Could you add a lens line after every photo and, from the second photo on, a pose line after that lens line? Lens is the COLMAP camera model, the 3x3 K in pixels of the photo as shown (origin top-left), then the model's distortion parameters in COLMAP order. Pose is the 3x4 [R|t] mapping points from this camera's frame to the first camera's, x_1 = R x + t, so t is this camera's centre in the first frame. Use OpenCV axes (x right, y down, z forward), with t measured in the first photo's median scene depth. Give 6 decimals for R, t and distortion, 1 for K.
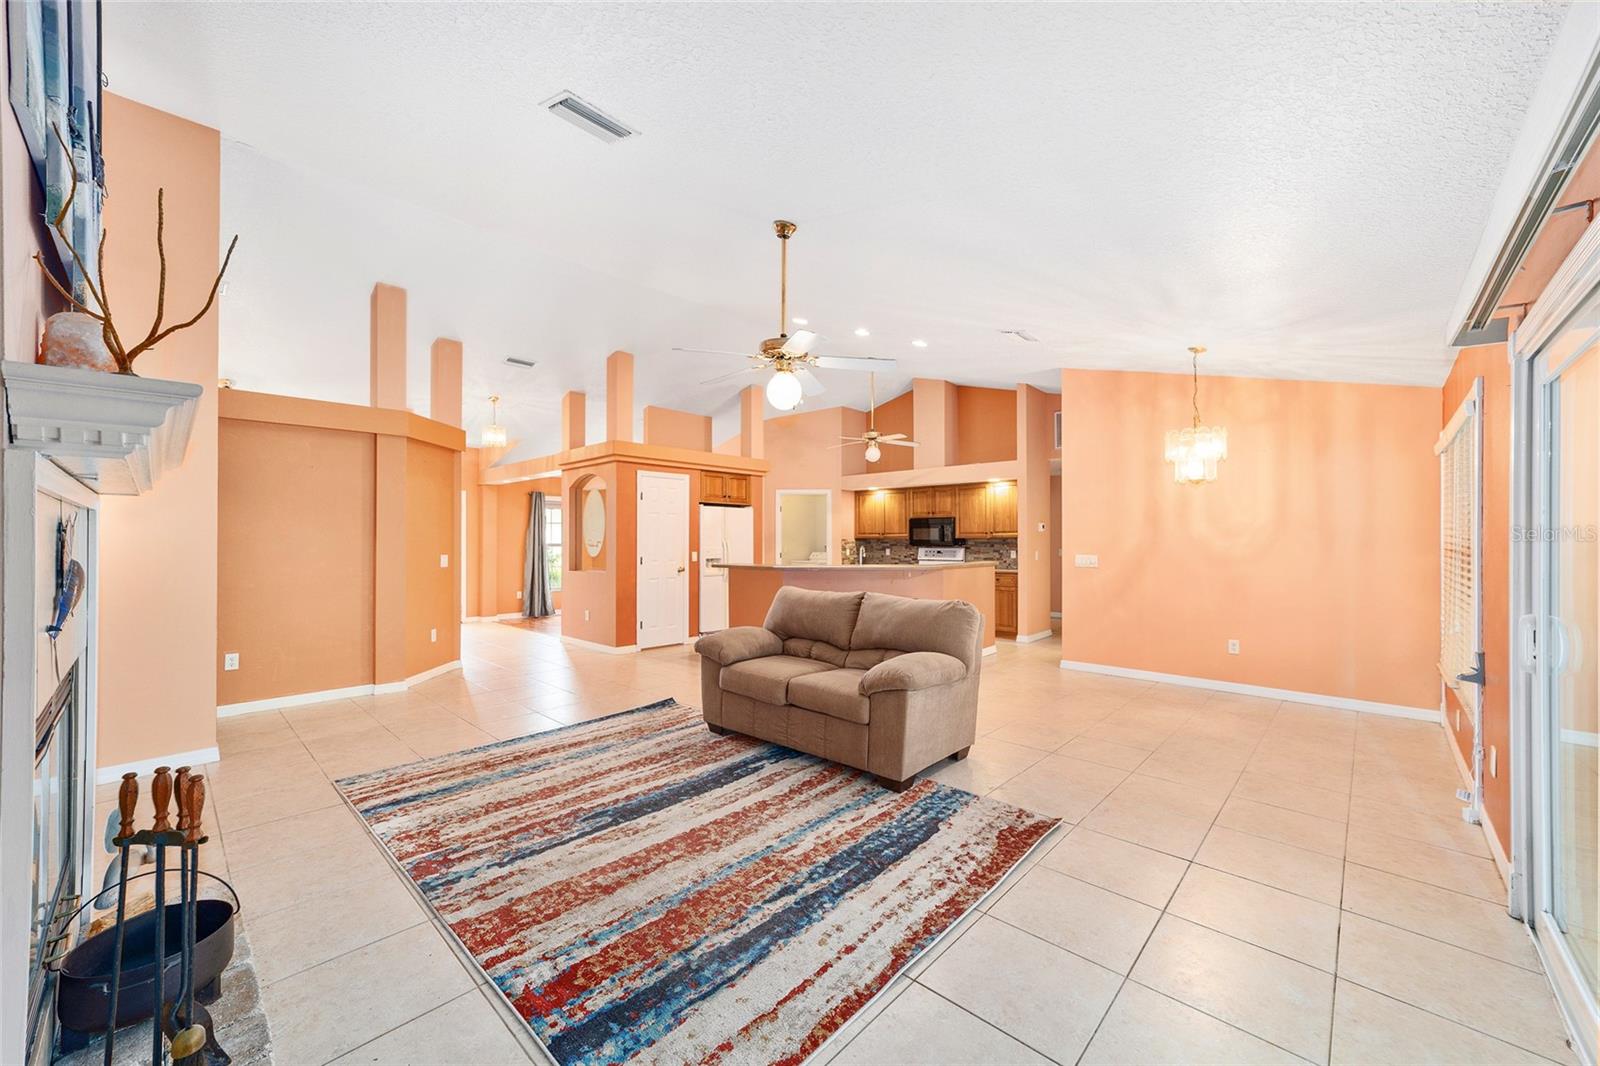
lens RADIAL K [[612.8, 0, 793.4], [0, 612.8, 536.3], [0, 0, 1]] dist [-0.020510, 0.010855]
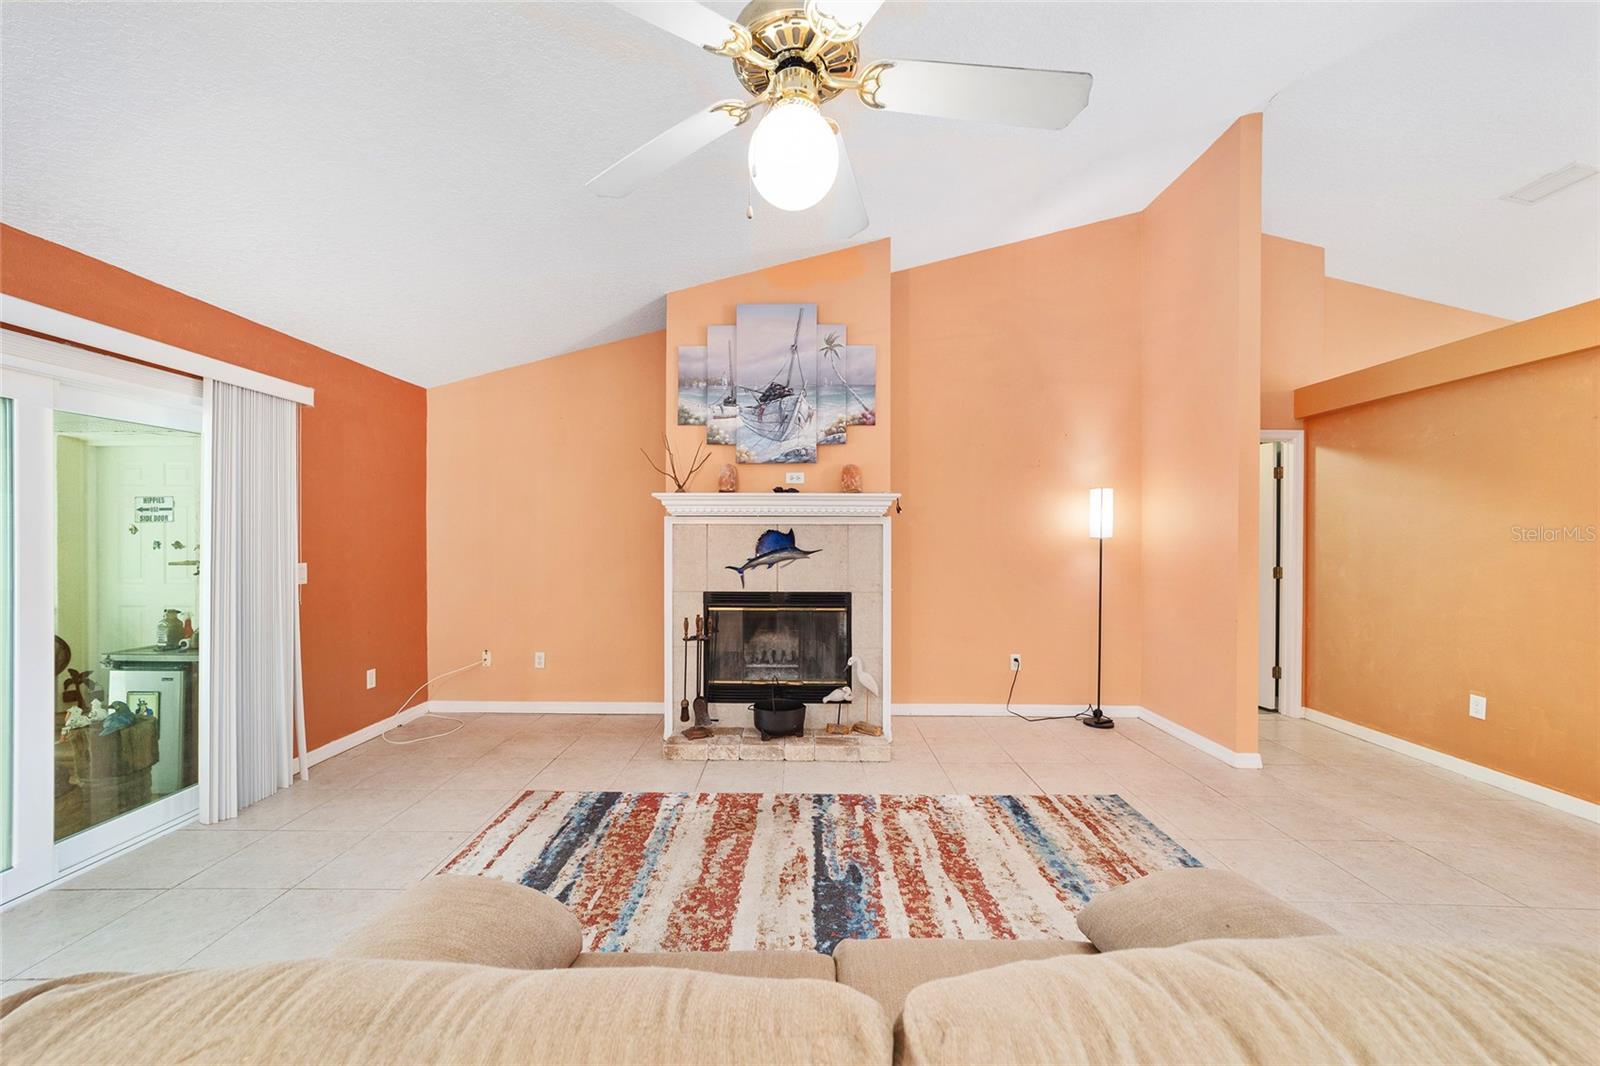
lens RADIAL K [[612.8, 0, 793.4], [0, 612.8, 536.3], [0, 0, 1]] dist [-0.020510, 0.010855]
pose [[-0.733459, -0.004890, -0.679716, 0.255201], [0.000086, 0.999973, -0.007286, 0.005844], [0.679734, -0.005402, -0.733439, 1.325240]]
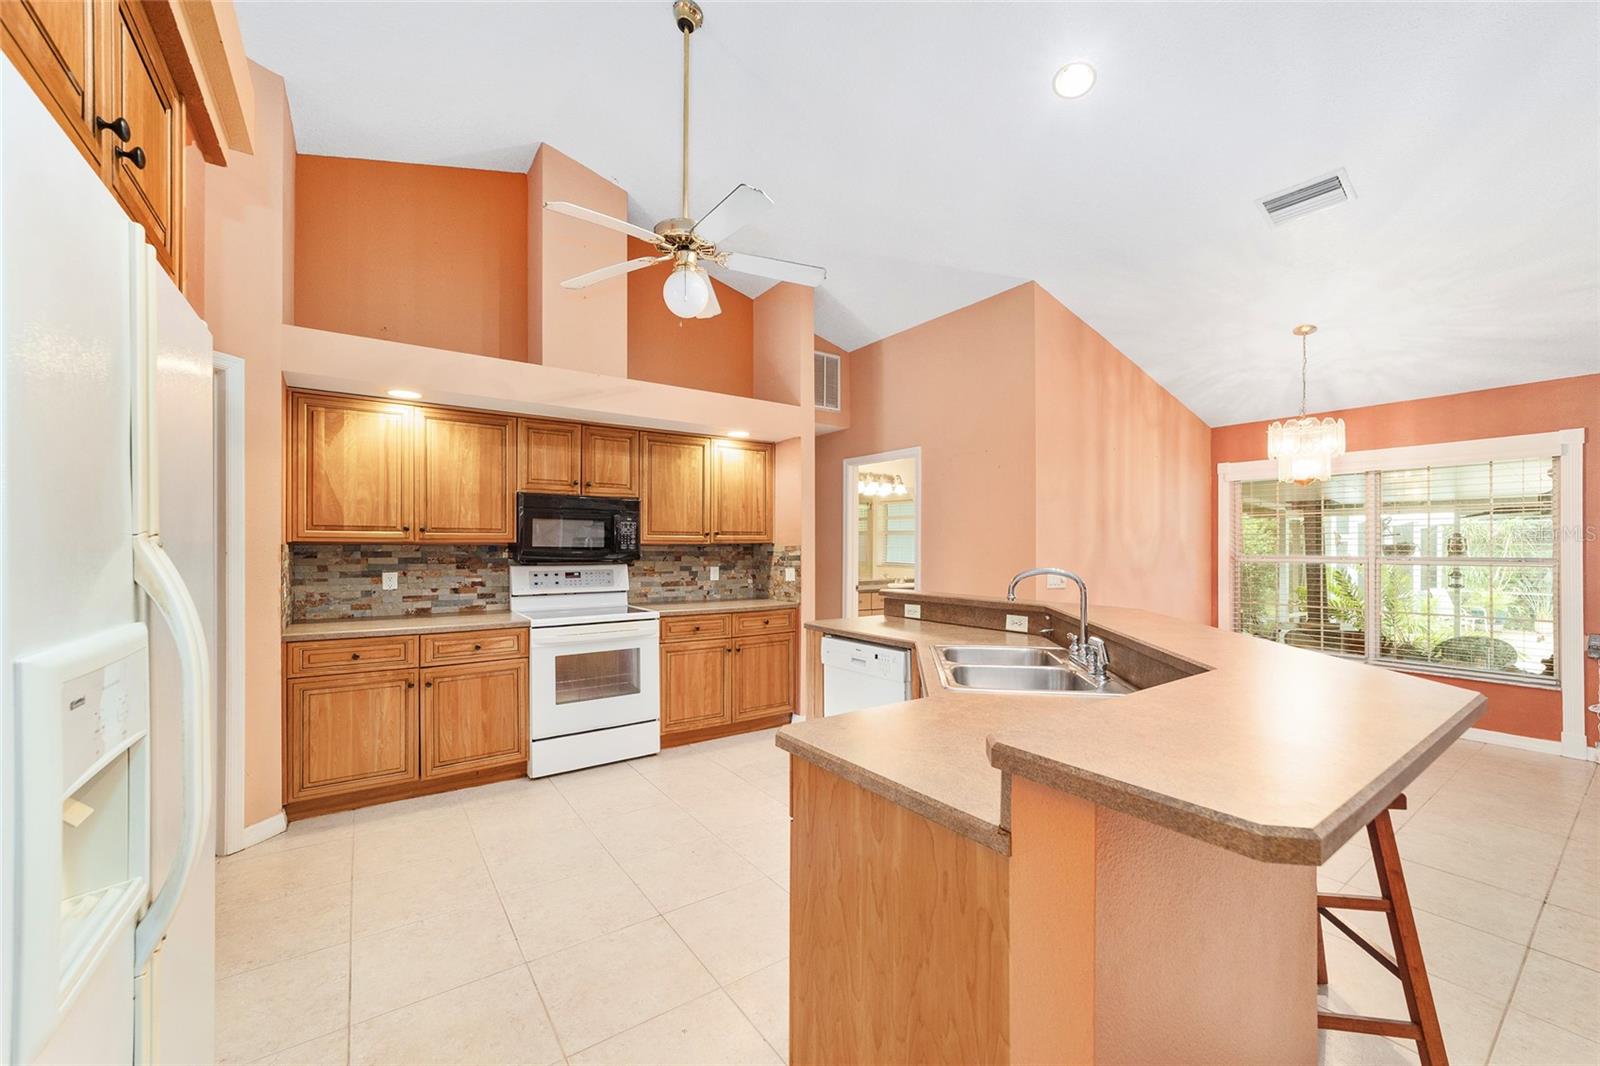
lens RADIAL K [[617.8, 0, 794.6], [0, 617.8, 551.9], [0, 0, 1]] dist [-0.023239, 0.011152]
pose [[0.194524, -0.008238, 0.980863, -0.452871], [-0.009103, 0.999907, 0.010203, 0.008297], [-0.980855, -0.010913, 0.194431, 2.098869]]
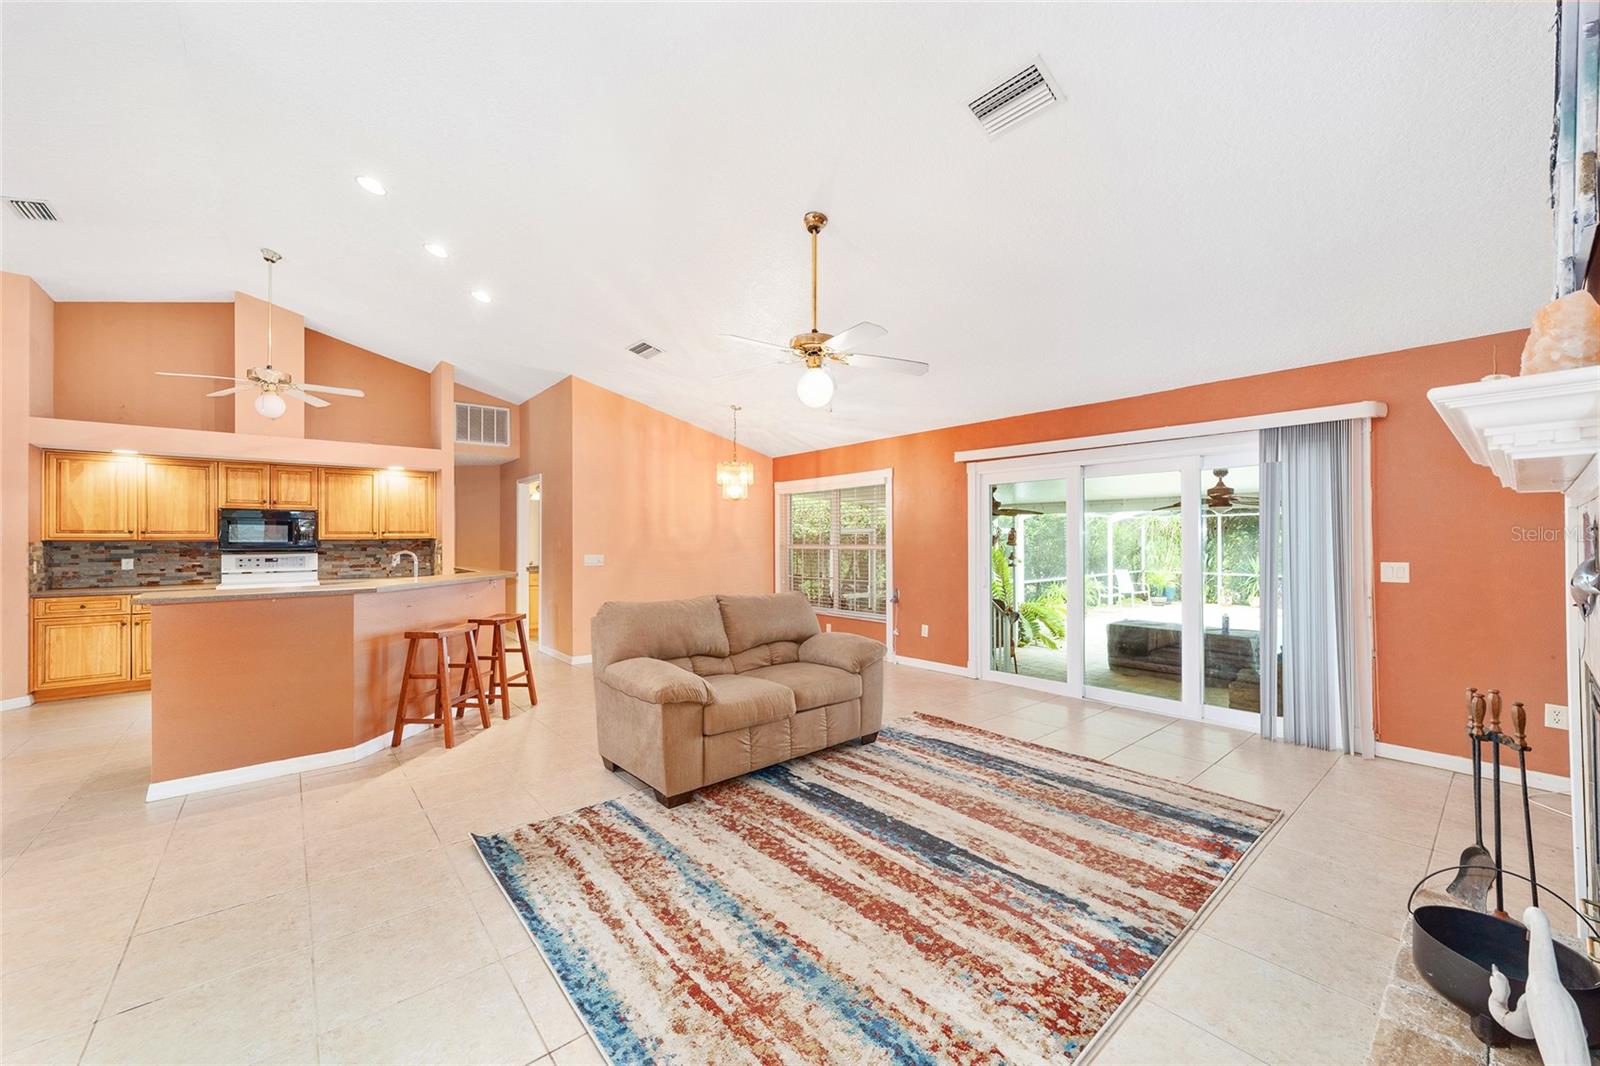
lens RADIAL K [[612.8, 0, 793.4], [0, 612.8, 536.3], [0, 0, 1]] dist [-0.020510, 0.010855]
pose [[0.112529, 0.004935, 0.993636, -1.020568], [-0.001372, 0.999987, -0.004811, 0.004178], [-0.993647, -0.000822, 0.112535, 0.954702]]
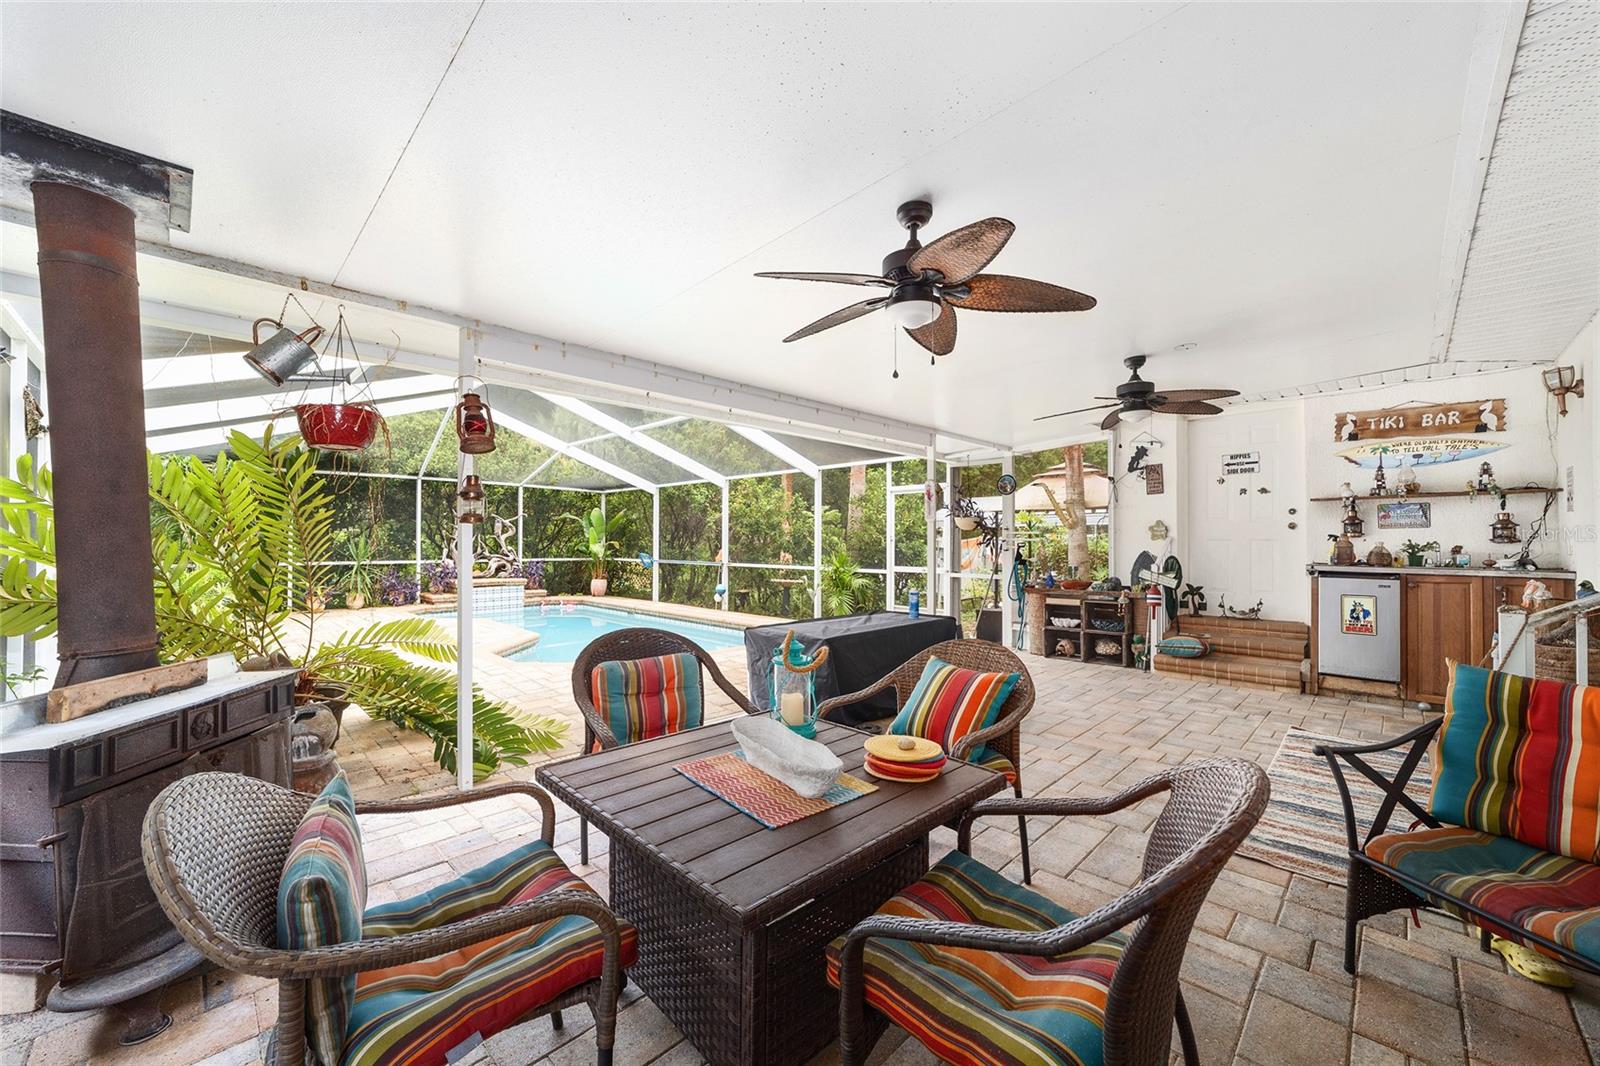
lens RADIAL K [[616.7, 0, 797.2], [0, 616.7, 538.6], [0, 0, 1]] dist [-0.021003, 0.011089]
pose [[-0.999803, -0.002267, 0.019727, 1.671804], [-0.002405, 0.999973, -0.006982, 0.171799], [-0.019711, -0.007028, -0.999781, 1.124311]]
